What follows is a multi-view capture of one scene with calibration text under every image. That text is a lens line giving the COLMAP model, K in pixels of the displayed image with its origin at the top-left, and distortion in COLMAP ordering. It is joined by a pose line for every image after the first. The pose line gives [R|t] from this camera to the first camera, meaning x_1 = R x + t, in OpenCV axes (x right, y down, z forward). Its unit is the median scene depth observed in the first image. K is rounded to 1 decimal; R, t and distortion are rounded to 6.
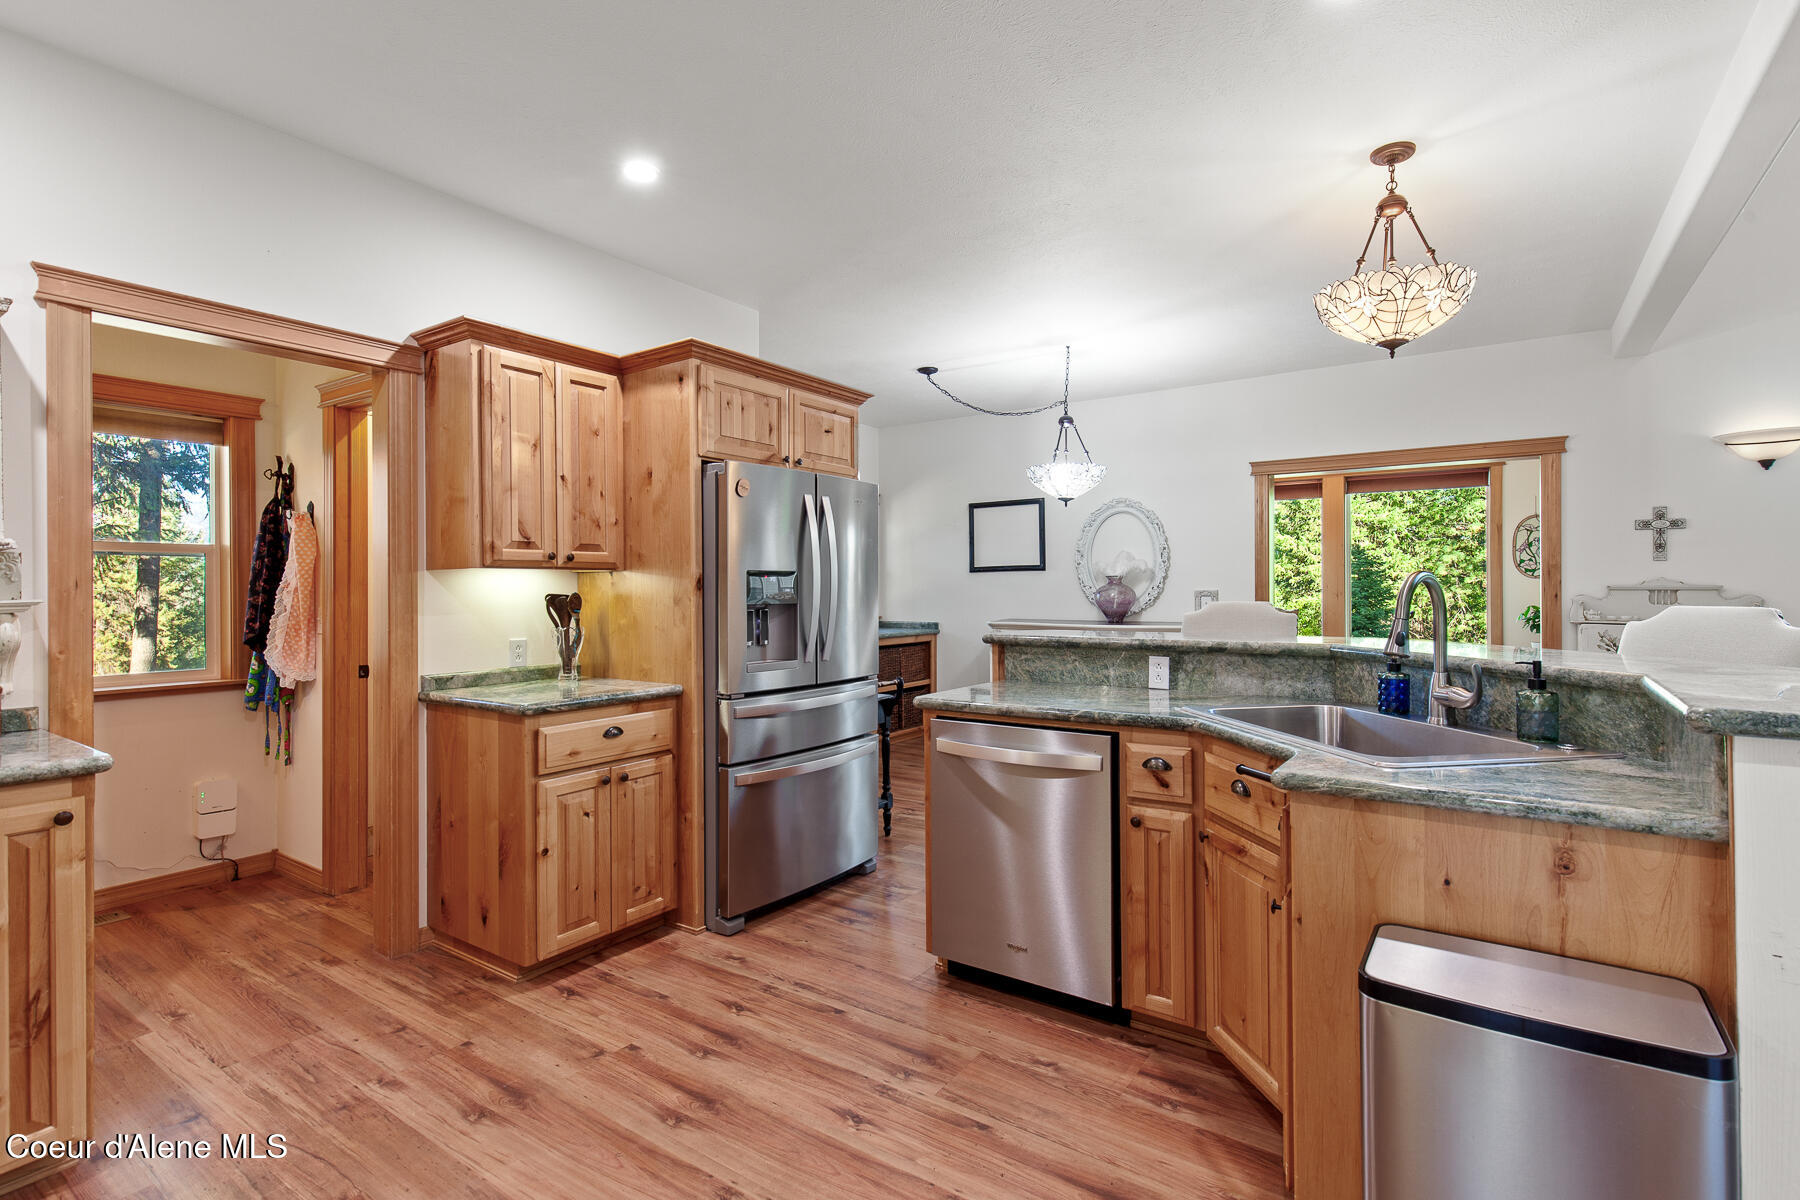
lens RADIAL K [[824.1, 0, 907.1], [0, 824.1, 589.5], [0, 0, 1]] dist [0.007475, -0.001343]
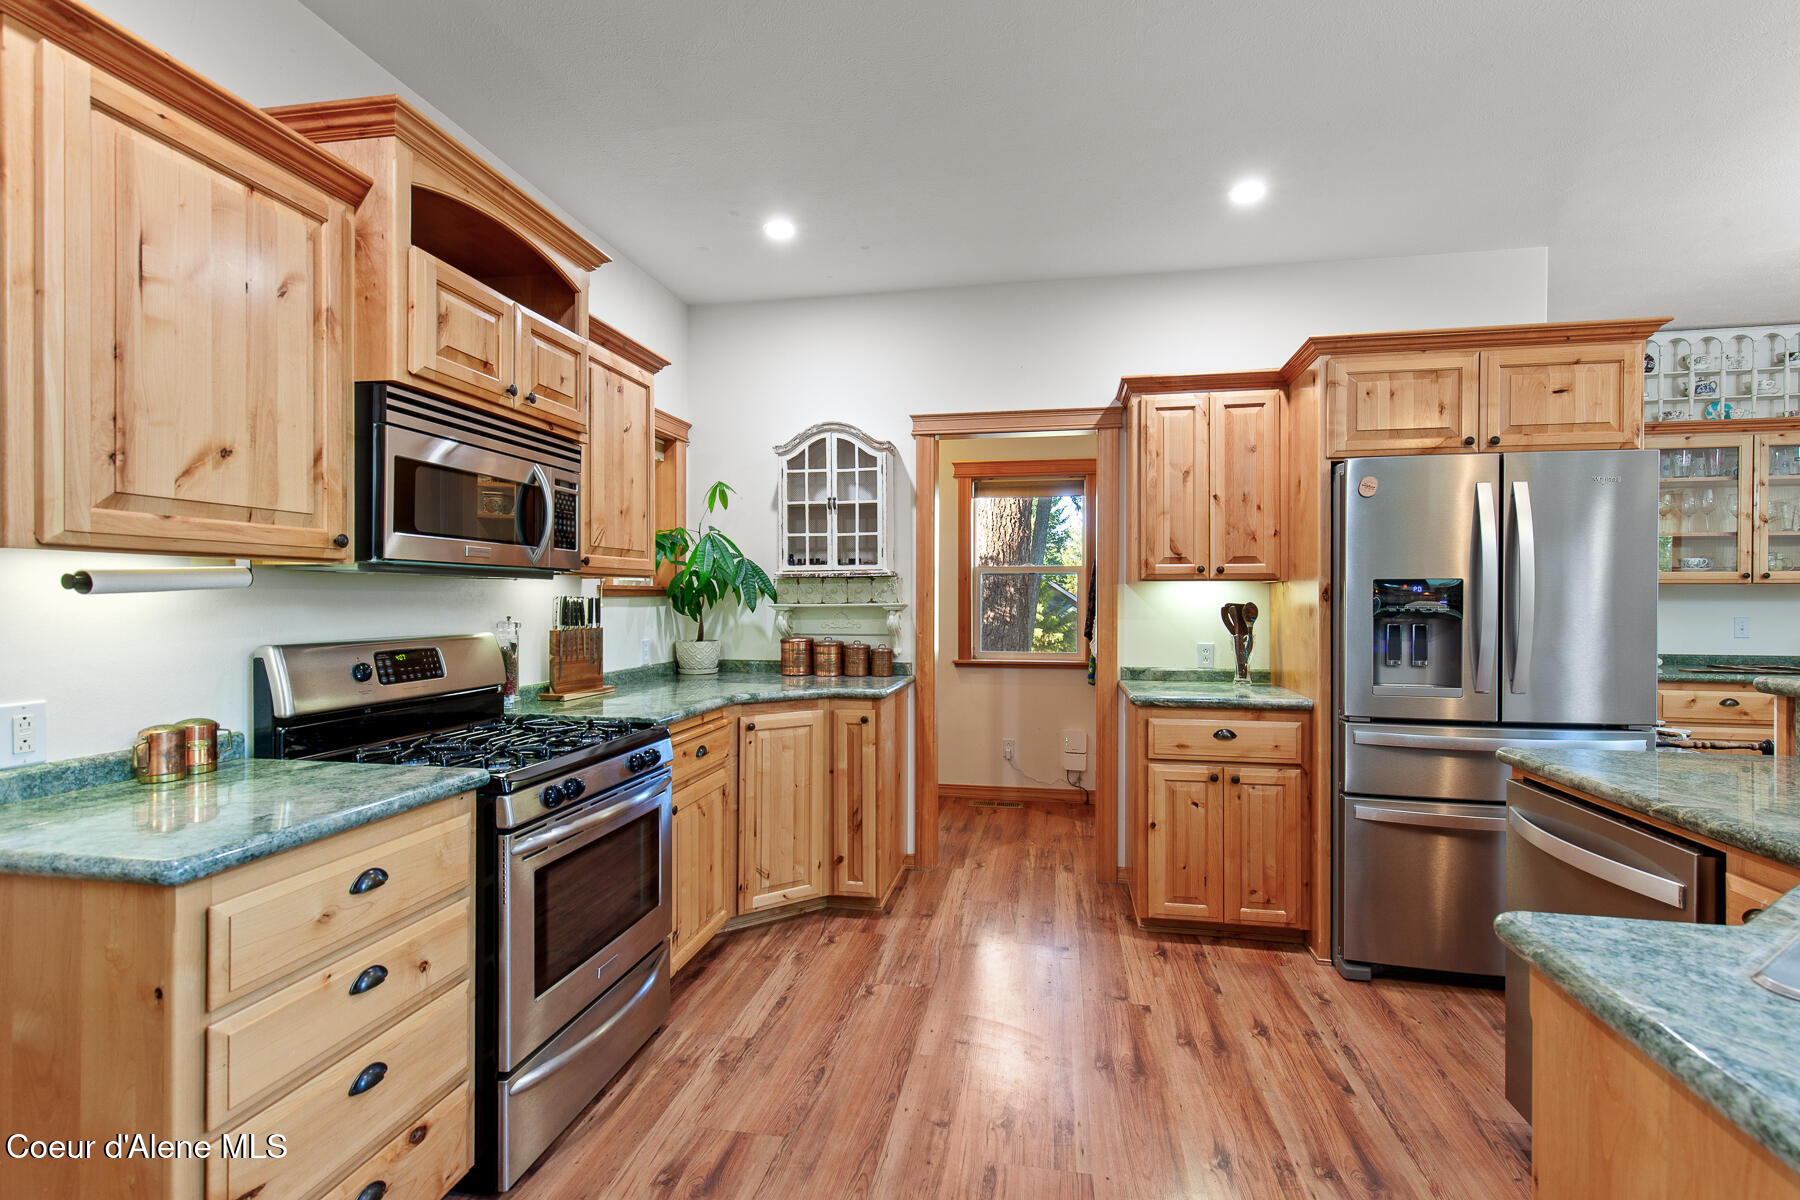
lens RADIAL K [[824.1, 0, 917.8], [0, 824.1, 602.6], [0, 0, 1]] dist [0.007475, -0.001343]
pose [[0.425193, 0.010728, -0.905039, 0.428422], [-0.005139, 0.999942, 0.009439, -0.004380], [0.905088, 0.000637, 0.425224, 0.189908]]
